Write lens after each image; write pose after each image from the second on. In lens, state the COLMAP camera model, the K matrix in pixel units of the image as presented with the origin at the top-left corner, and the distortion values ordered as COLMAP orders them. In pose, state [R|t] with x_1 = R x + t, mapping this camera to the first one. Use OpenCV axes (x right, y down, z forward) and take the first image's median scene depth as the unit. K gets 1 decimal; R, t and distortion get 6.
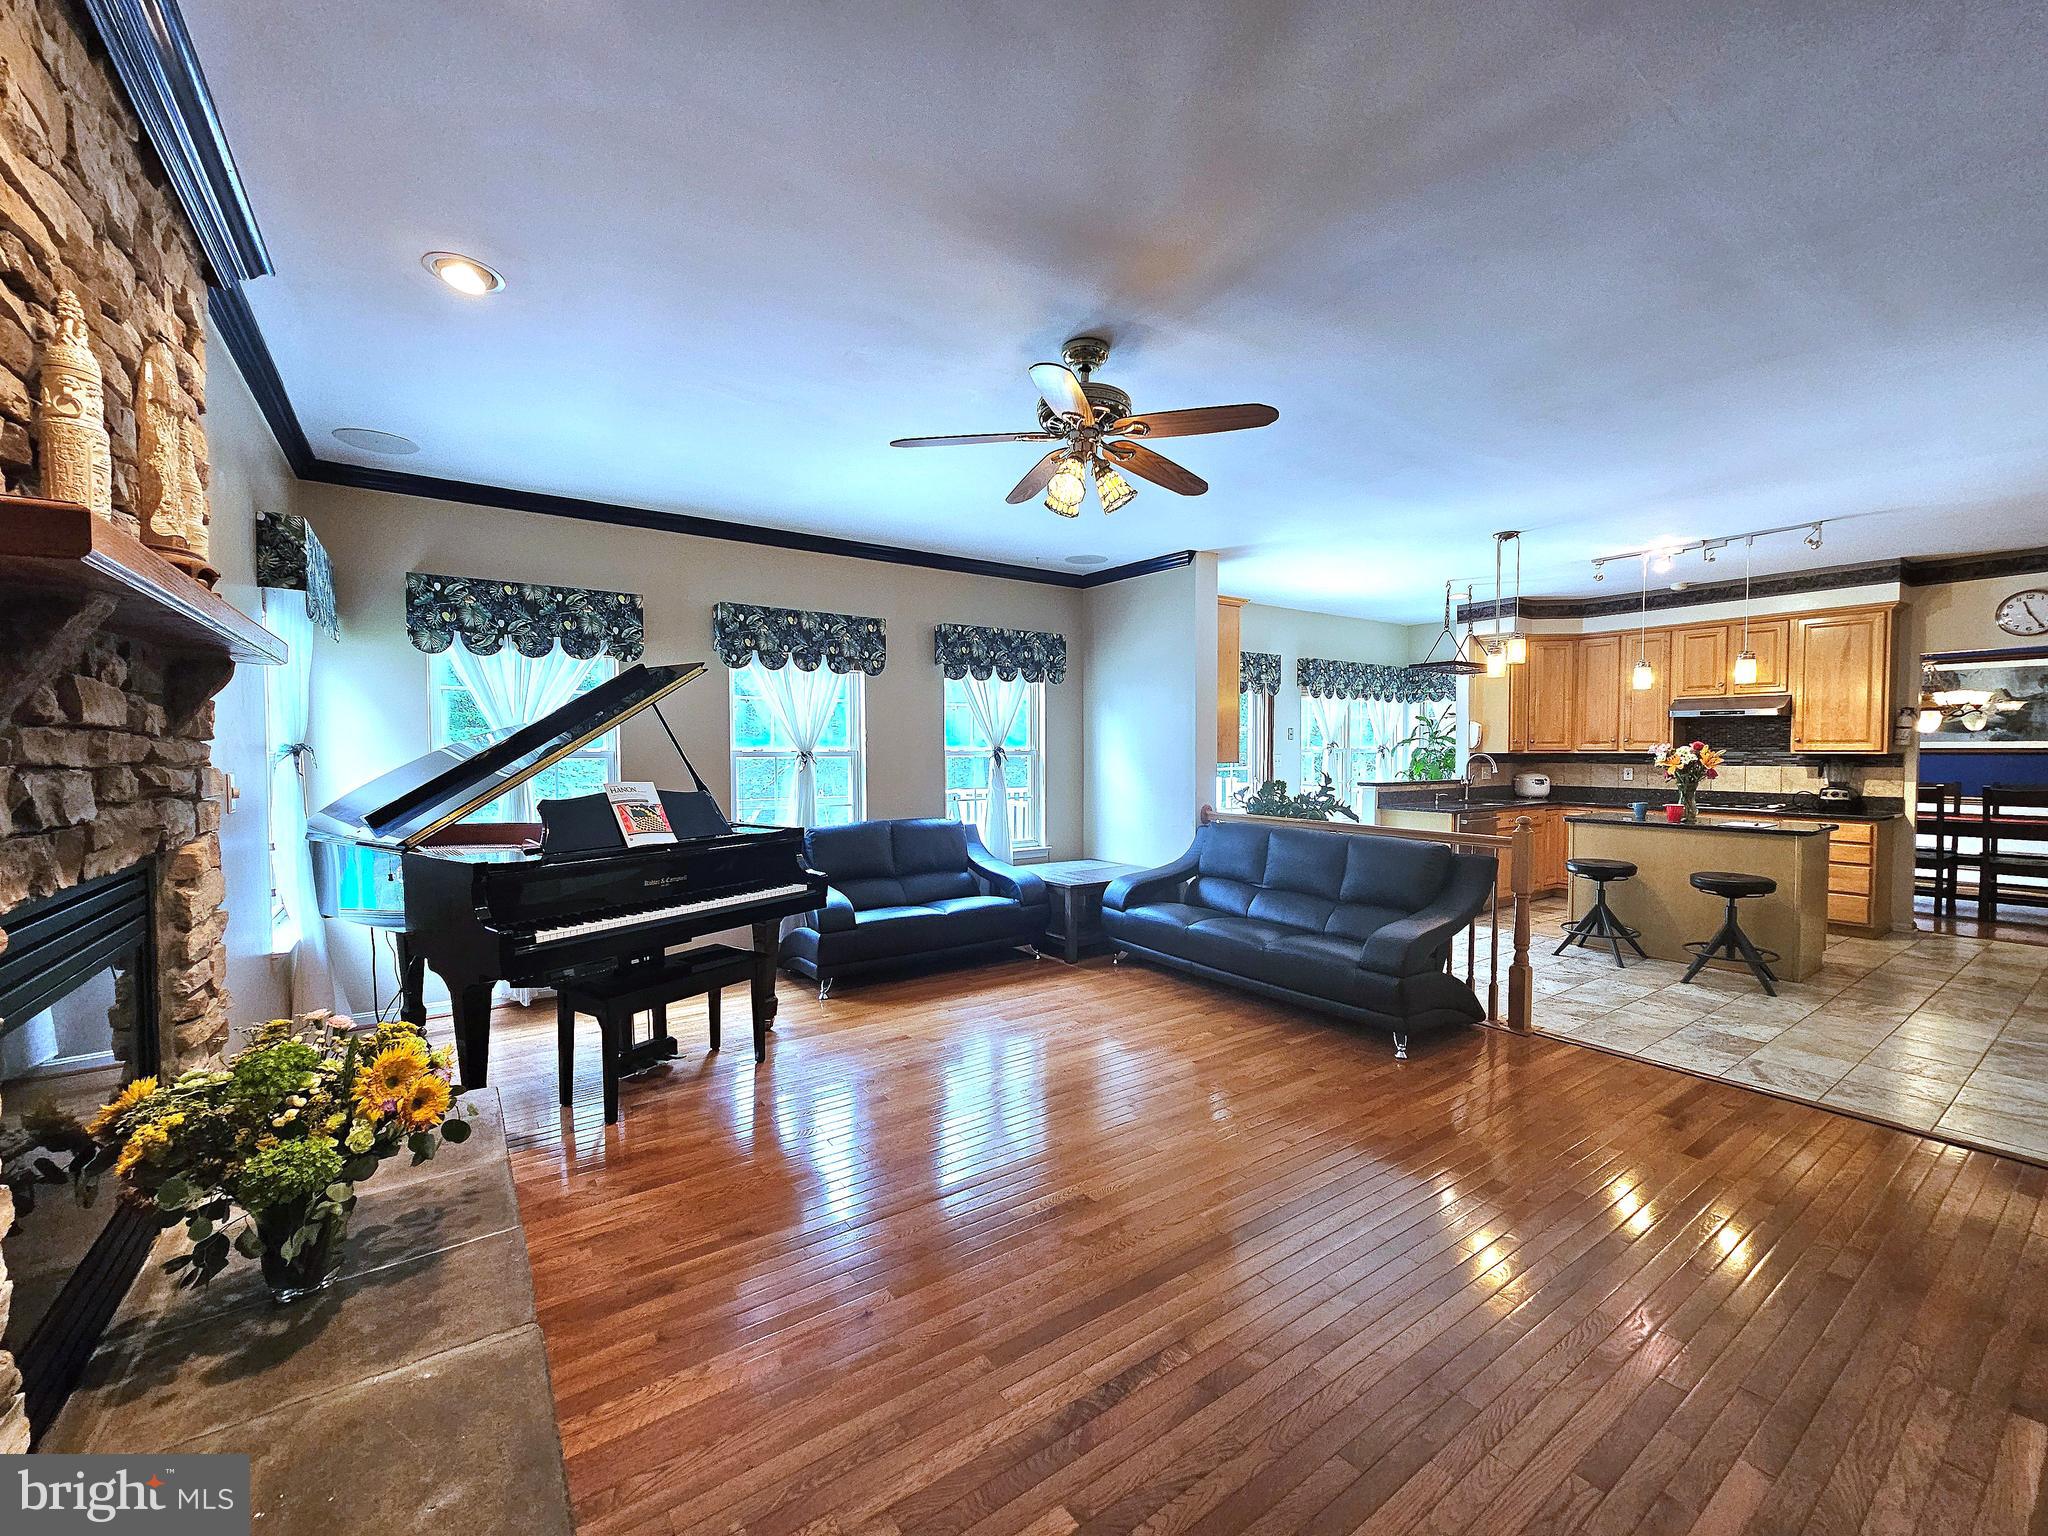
lens RADIAL K [[834.8, 0, 1031.8], [0, 834.8, 773.5], [0, 0, 1]] dist [0.001664, -0.000297]
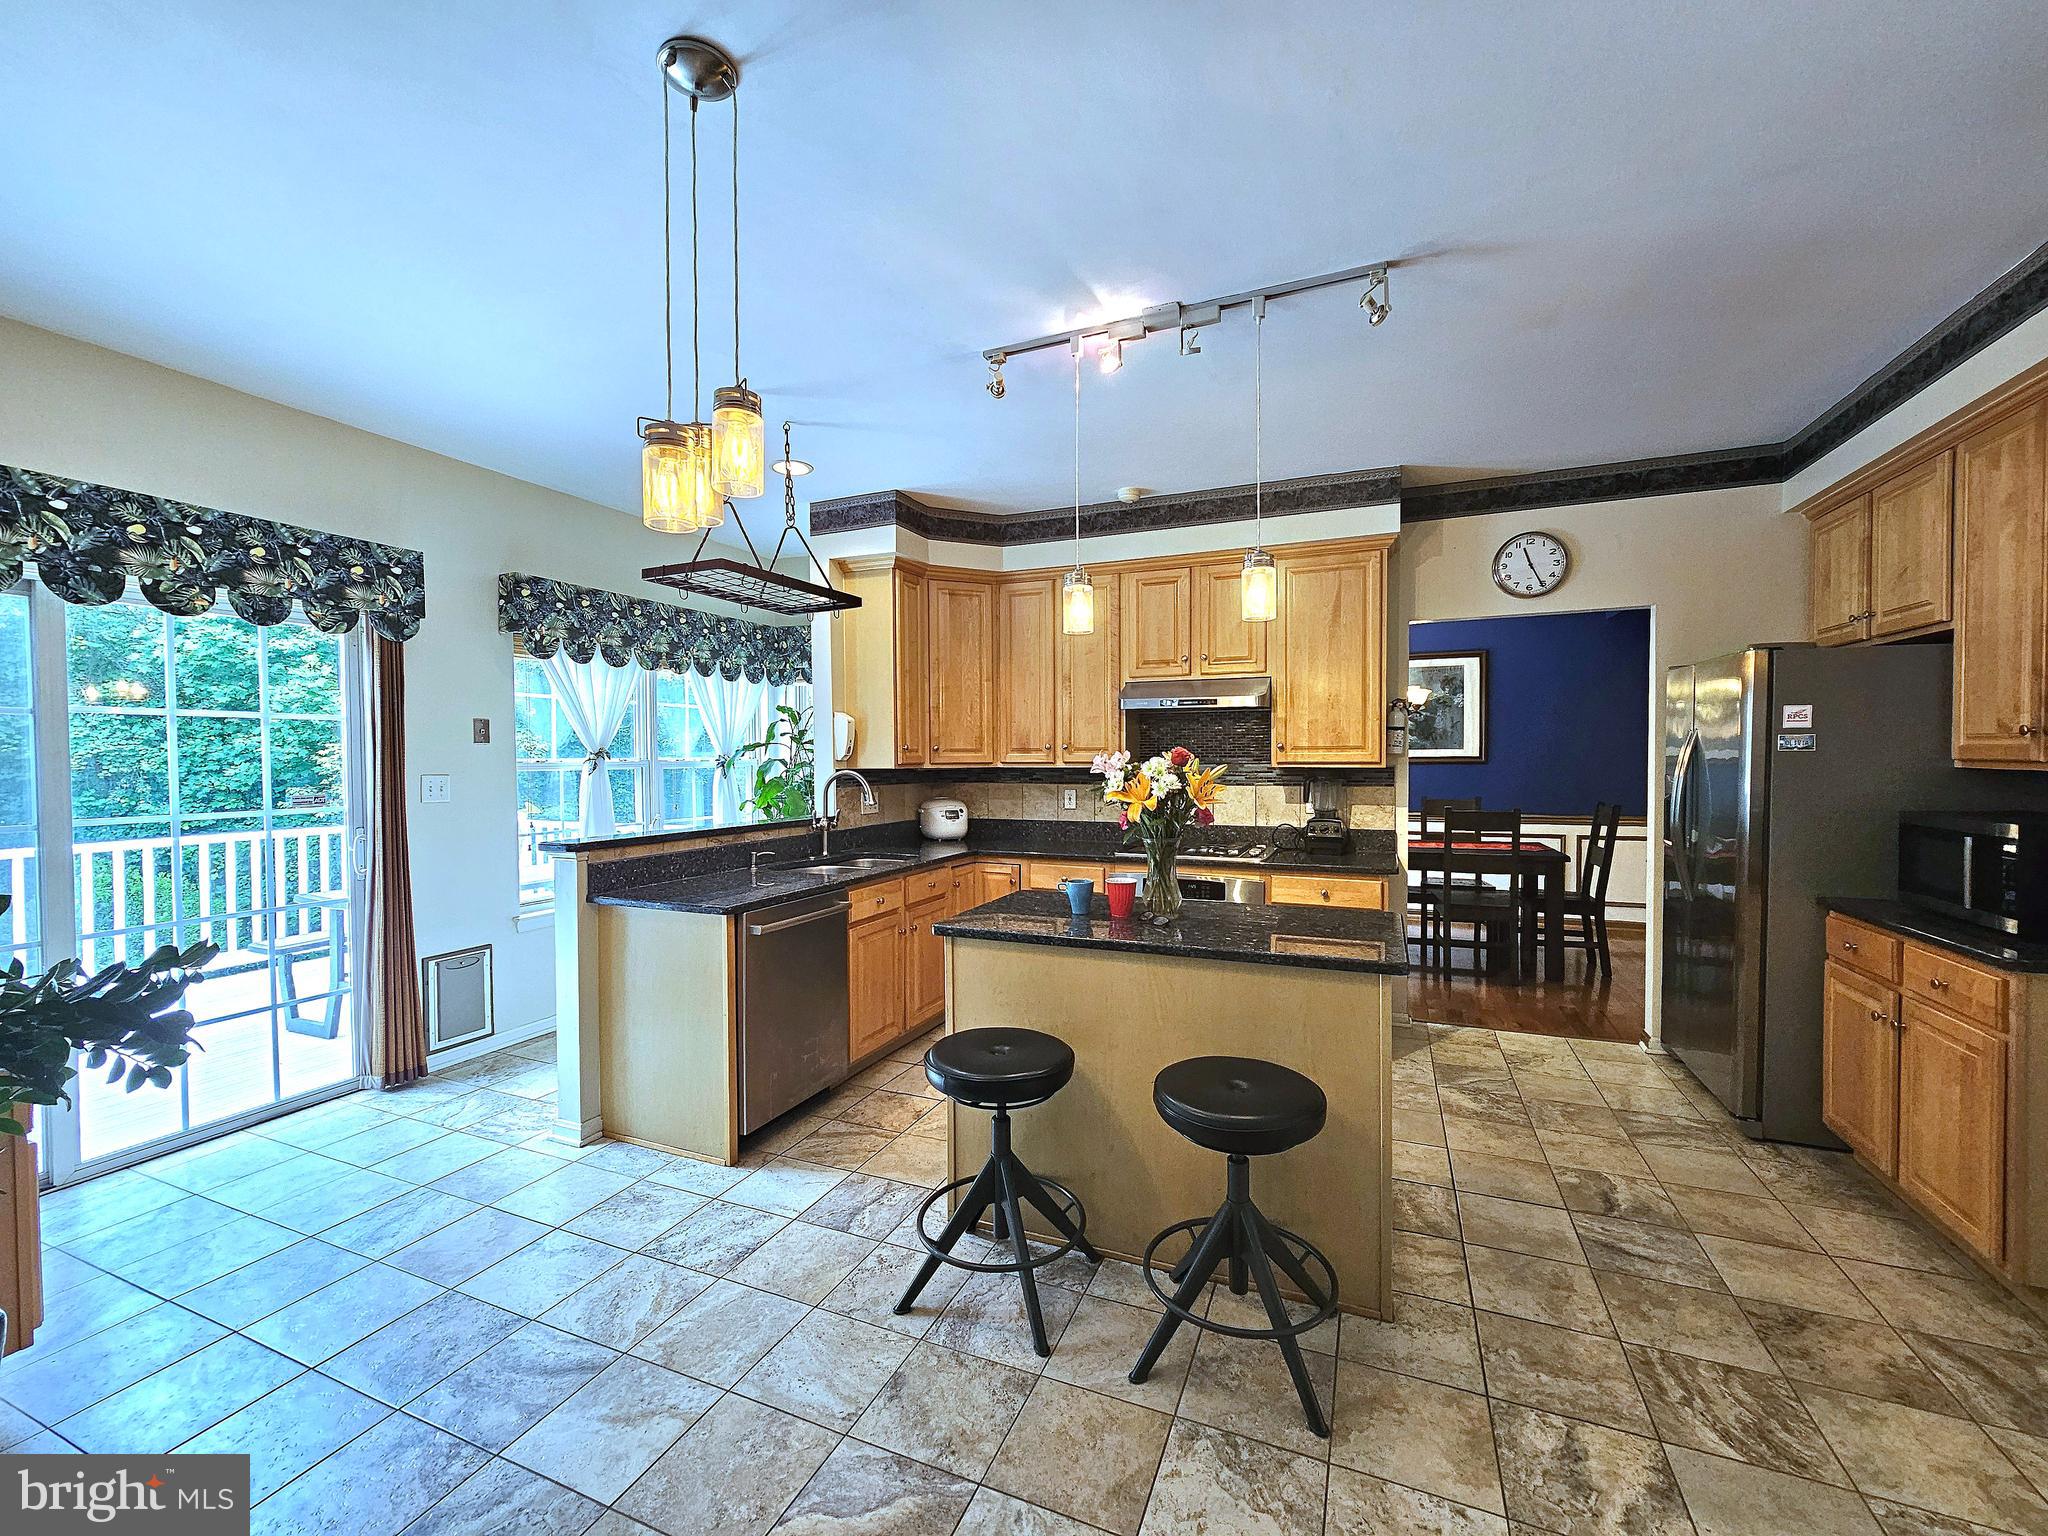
lens RADIAL K [[834.8, 0, 1031.8], [0, 834.8, 773.5], [0, 0, 1]] dist [0.001664, -0.000297]
pose [[0.848320, -0.013550, 0.529310, 0.410763], [0.019113, 0.999805, -0.005037, -0.019428], [-0.529138, 0.014389, 0.848414, 0.553035]]
